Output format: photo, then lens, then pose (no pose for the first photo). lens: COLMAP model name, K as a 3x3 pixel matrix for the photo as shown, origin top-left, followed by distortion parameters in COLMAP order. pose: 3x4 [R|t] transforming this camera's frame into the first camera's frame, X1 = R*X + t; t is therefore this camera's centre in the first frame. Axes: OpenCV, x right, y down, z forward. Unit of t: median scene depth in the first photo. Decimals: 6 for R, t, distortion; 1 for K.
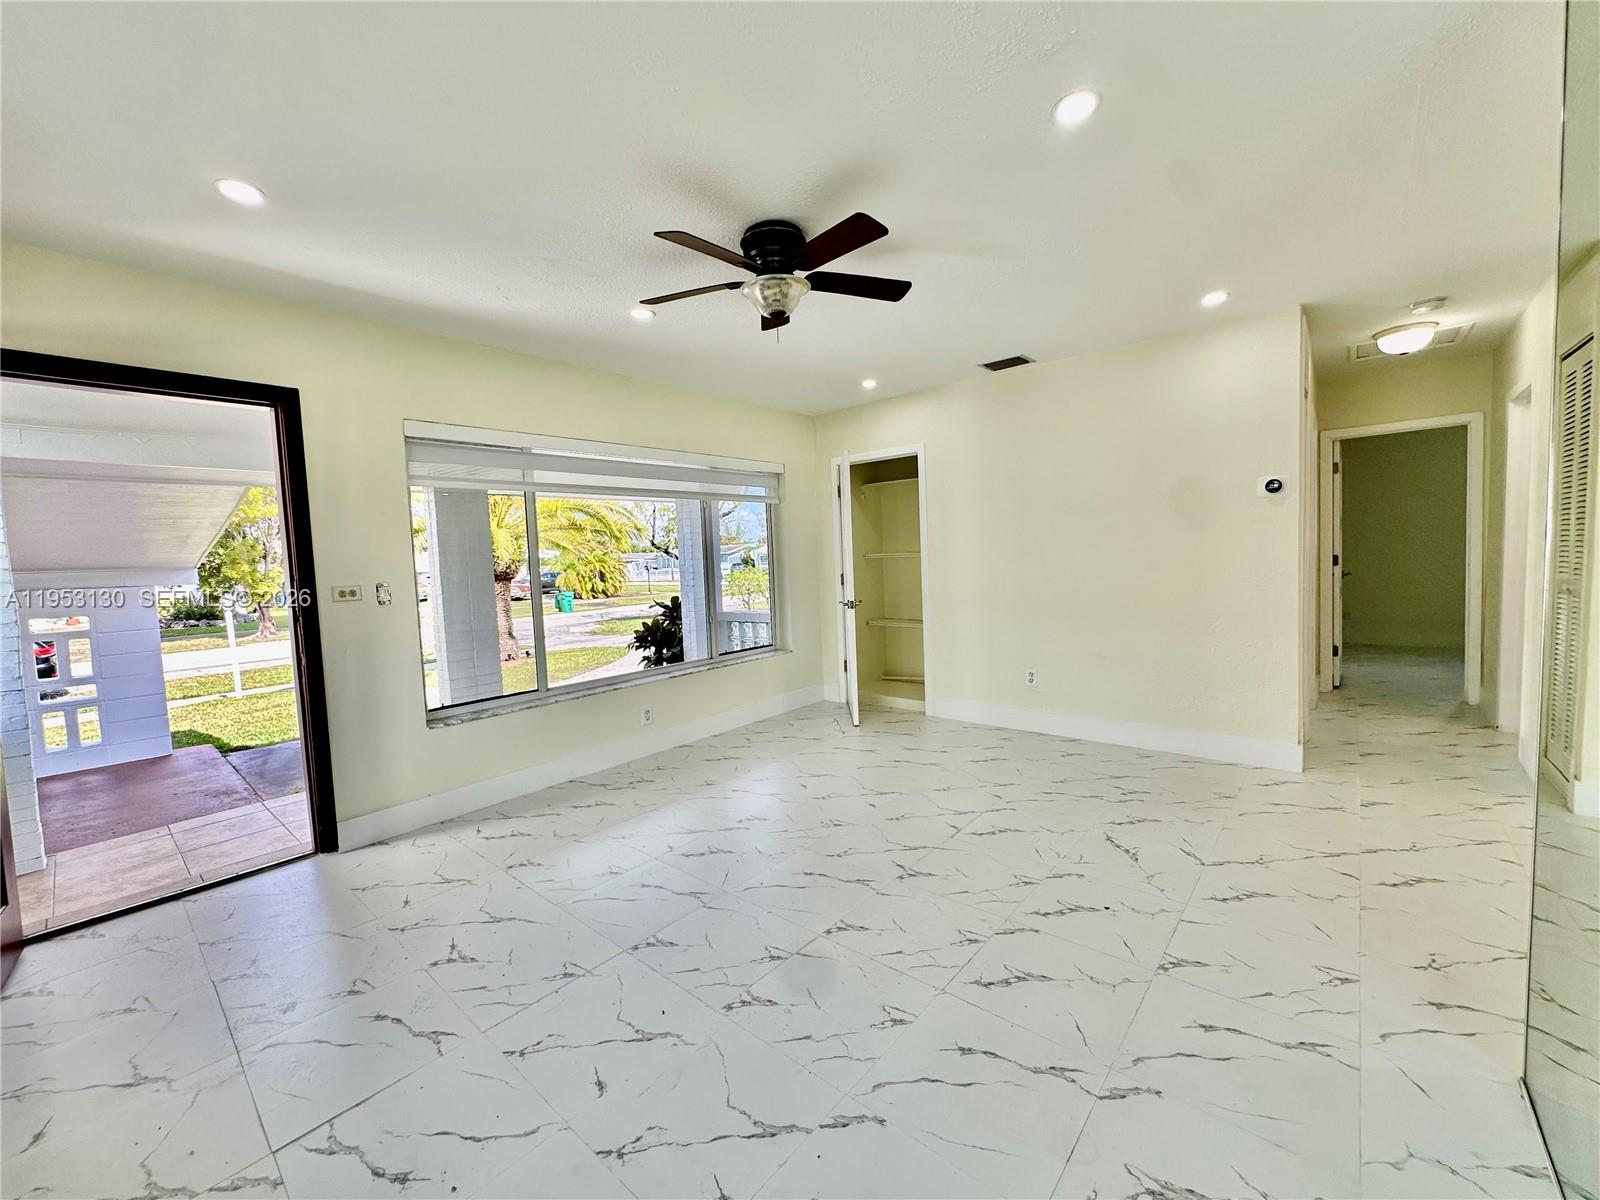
lens RADIAL K [[640.5, 0, 796.4], [0, 640.5, 594.7], [0, 0, 1]] dist [-0.002317, 0.000389]
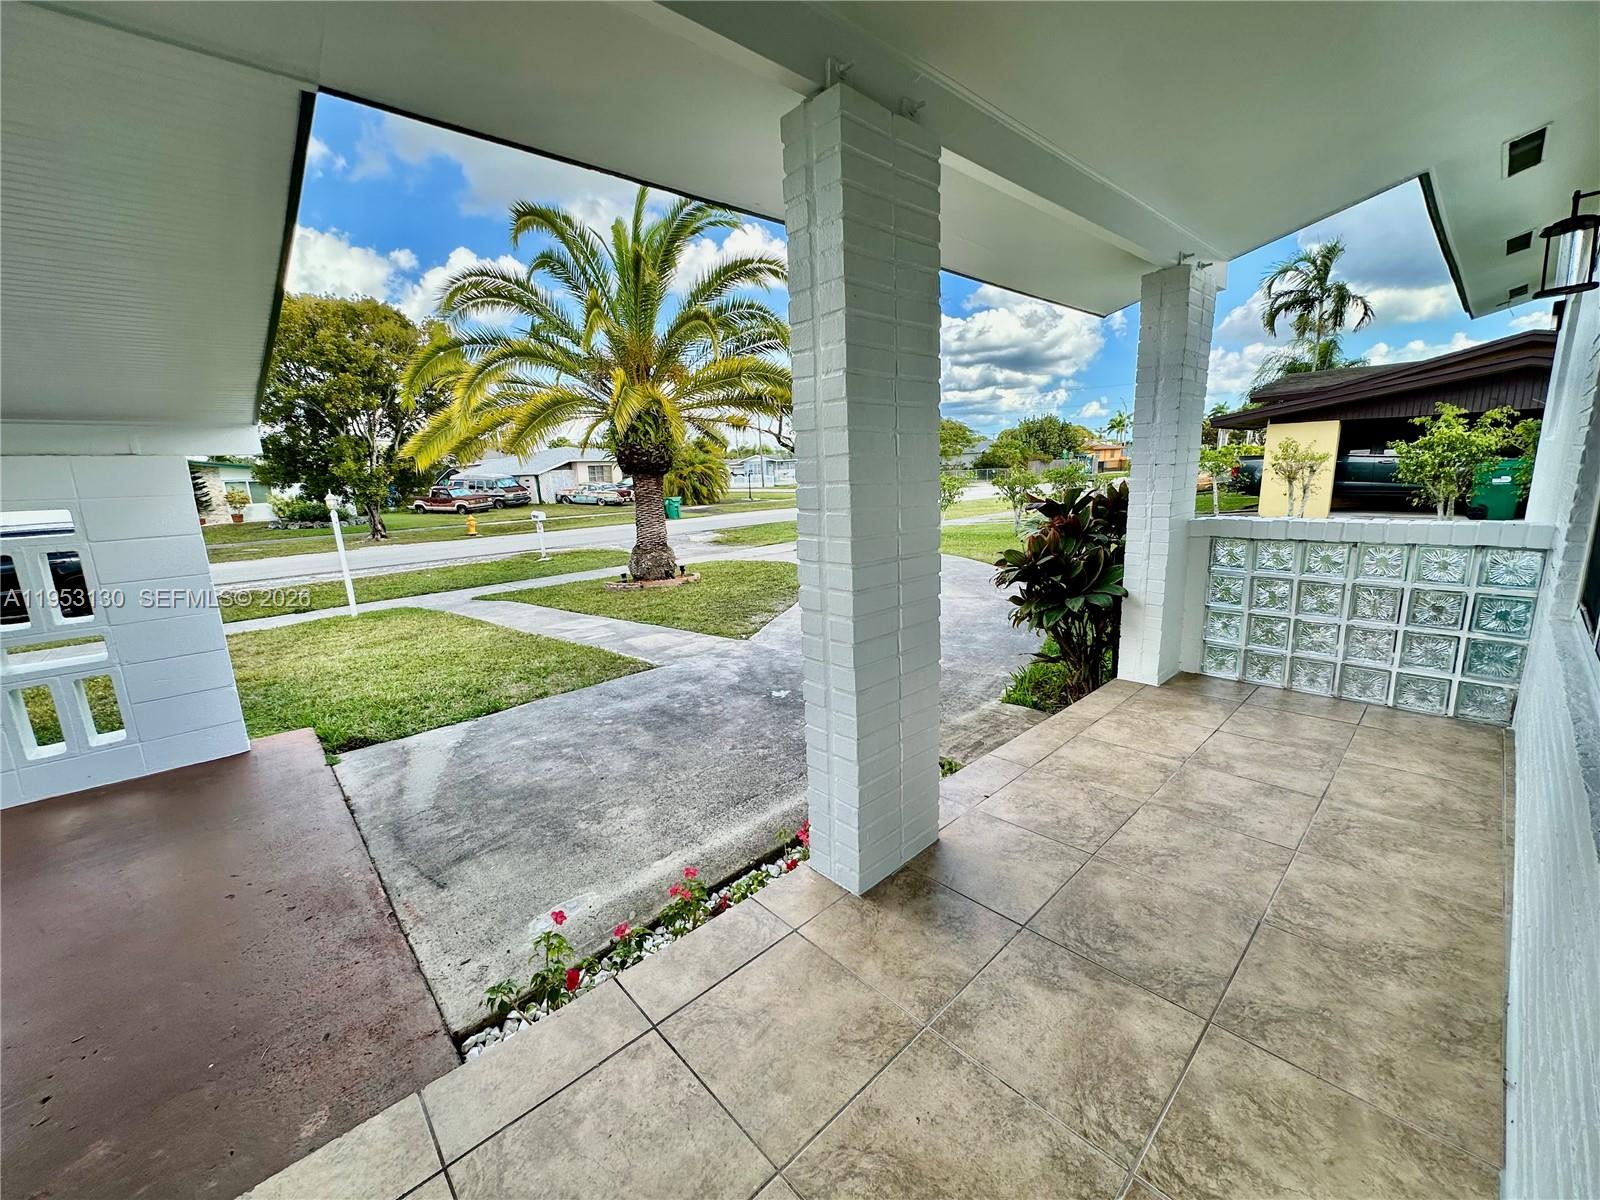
lens RADIAL K [[640.5, 0, 796.4], [0, 640.5, 594.7], [0, 0, 1]] dist [-0.002317, 0.000389]
pose [[0.993493, 0.027573, -0.110509, -0.116544], [-0.011924, 0.990102, 0.139842, 0.006464], [0.113271, -0.137615, 0.983988, 0.139323]]
